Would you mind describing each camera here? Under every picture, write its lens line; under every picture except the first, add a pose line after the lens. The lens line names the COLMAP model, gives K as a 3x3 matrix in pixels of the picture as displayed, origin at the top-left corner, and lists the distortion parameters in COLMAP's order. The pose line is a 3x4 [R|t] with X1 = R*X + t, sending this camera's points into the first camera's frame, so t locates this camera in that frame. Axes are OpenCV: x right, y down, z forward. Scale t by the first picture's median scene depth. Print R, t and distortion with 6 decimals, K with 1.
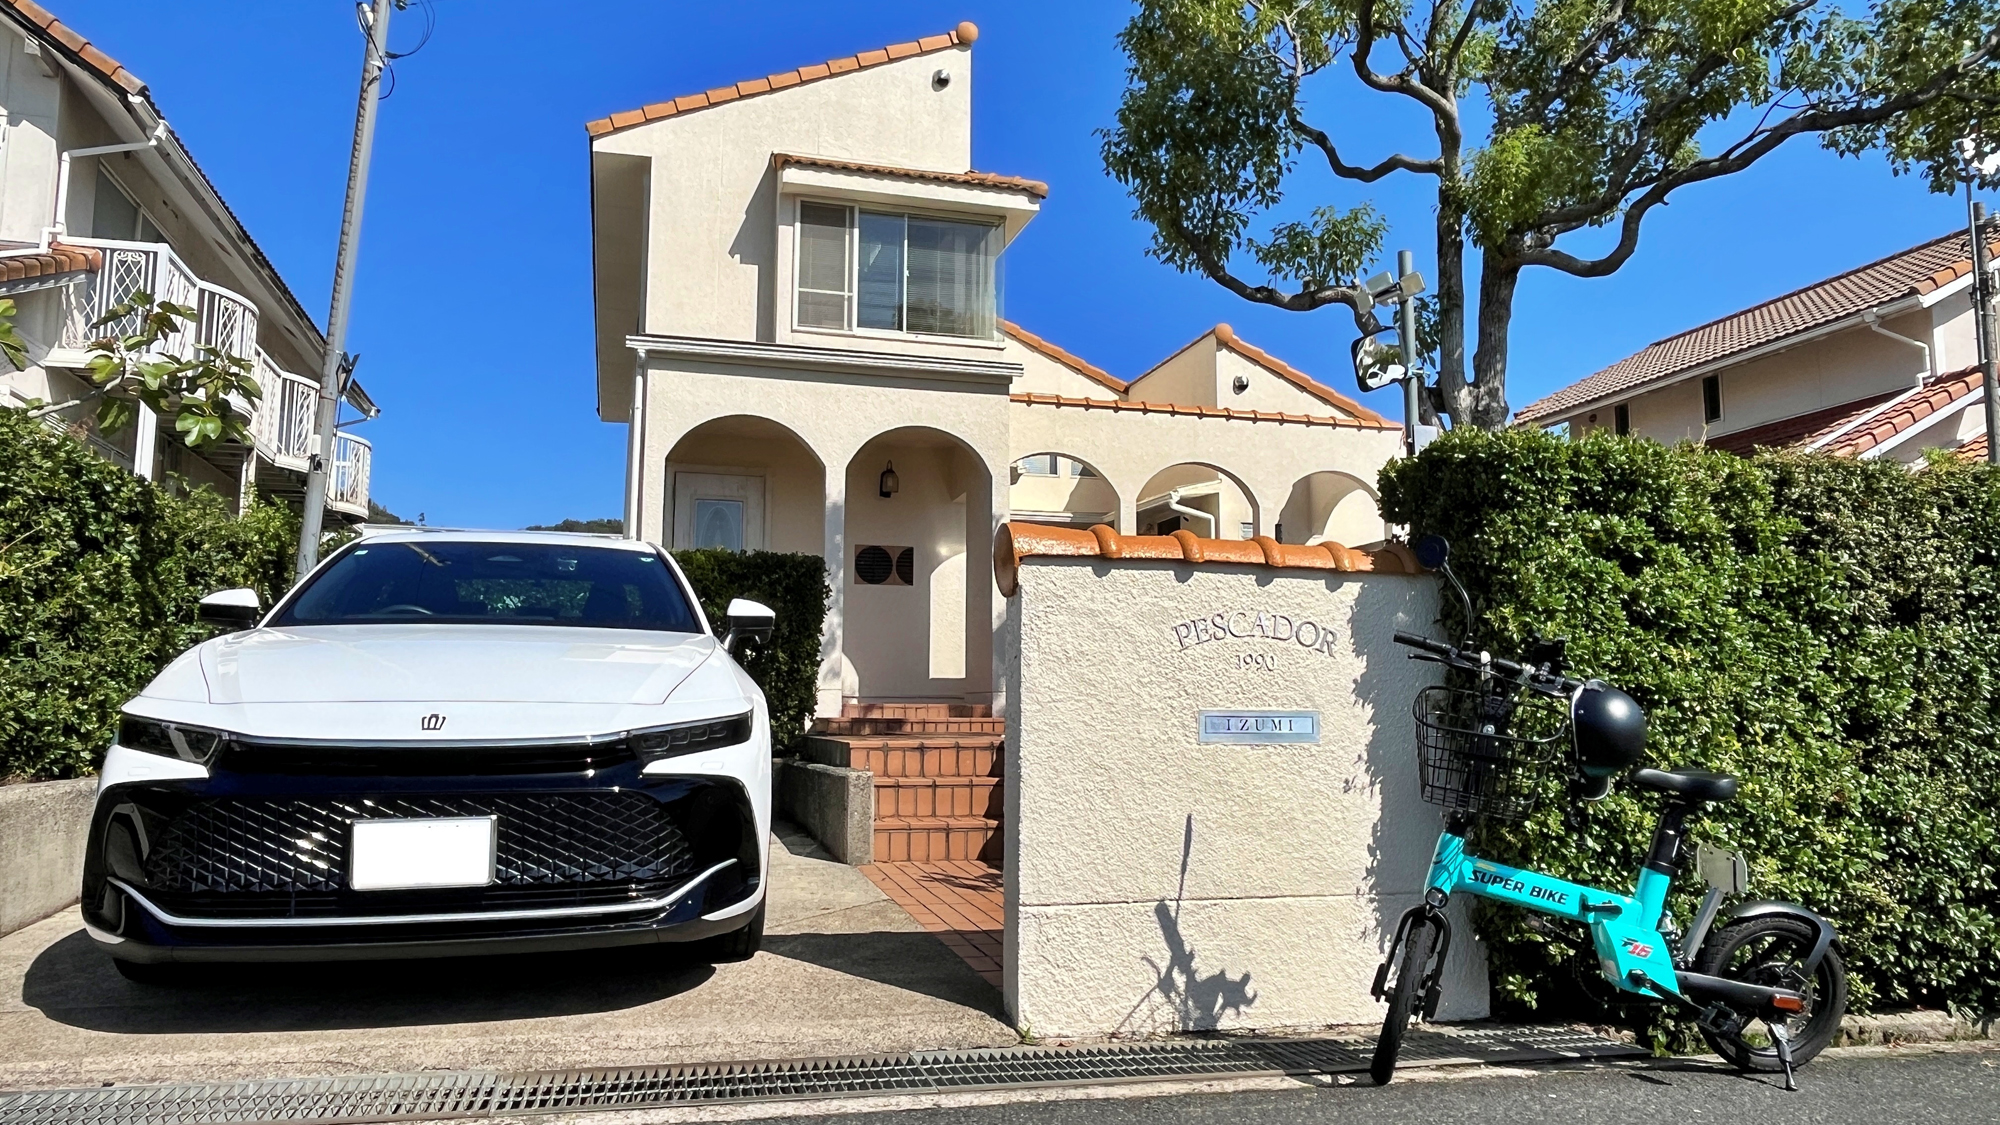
lens RADIAL K [[1330.4, 0, 978.4], [0, 1330.4, 558.4], [0, 0, 1]] dist [-0.006394, -0.005742]
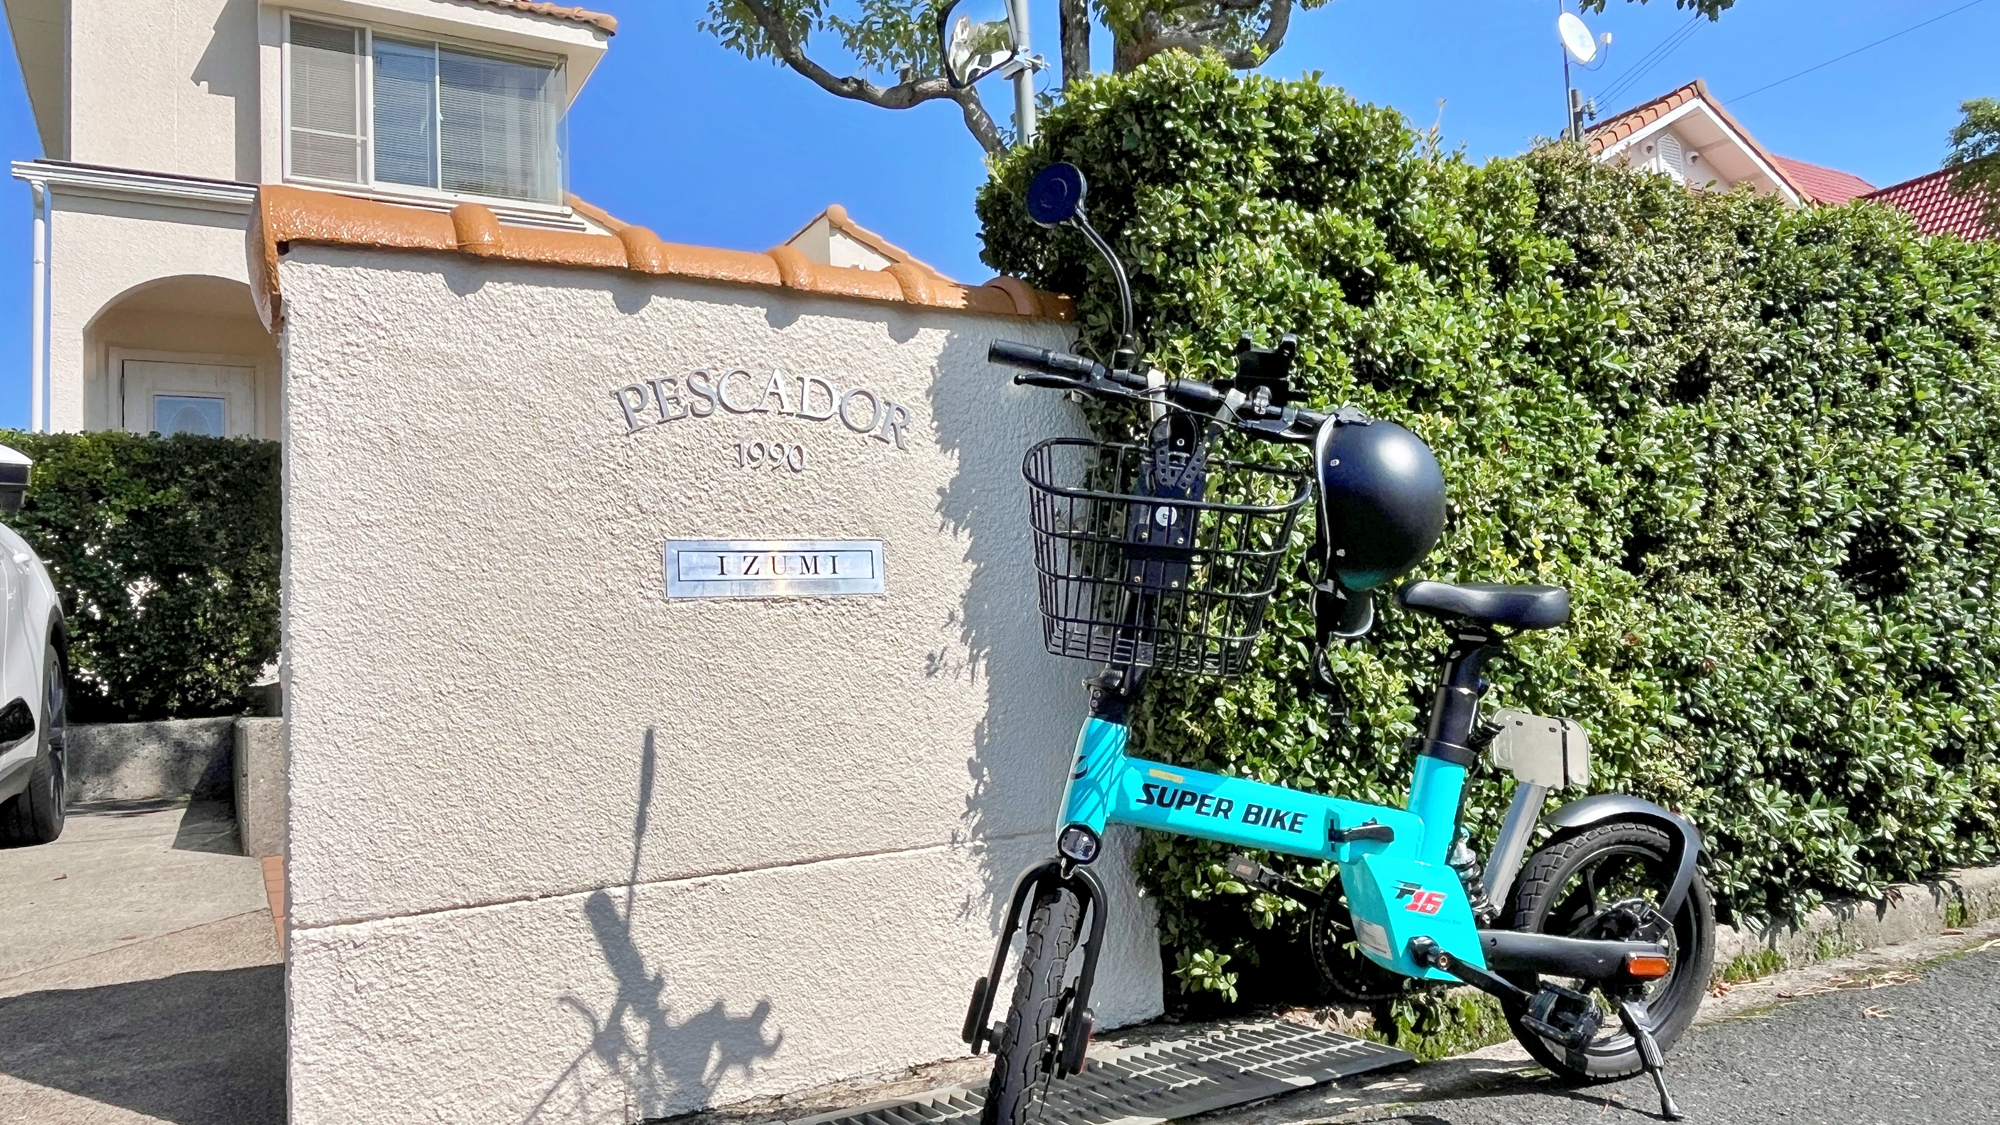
lens RADIAL K [[1330.4, 0, 978.4], [0, 1330.4, 558.4], [0, 0, 1]] dist [-0.006394, -0.005742]
pose [[0.965363, -0.037108, 0.258256, 0.146080], [0.027598, 0.998804, 0.040352, 0.101081], [-0.259445, -0.031827, 0.965233, 0.423246]]
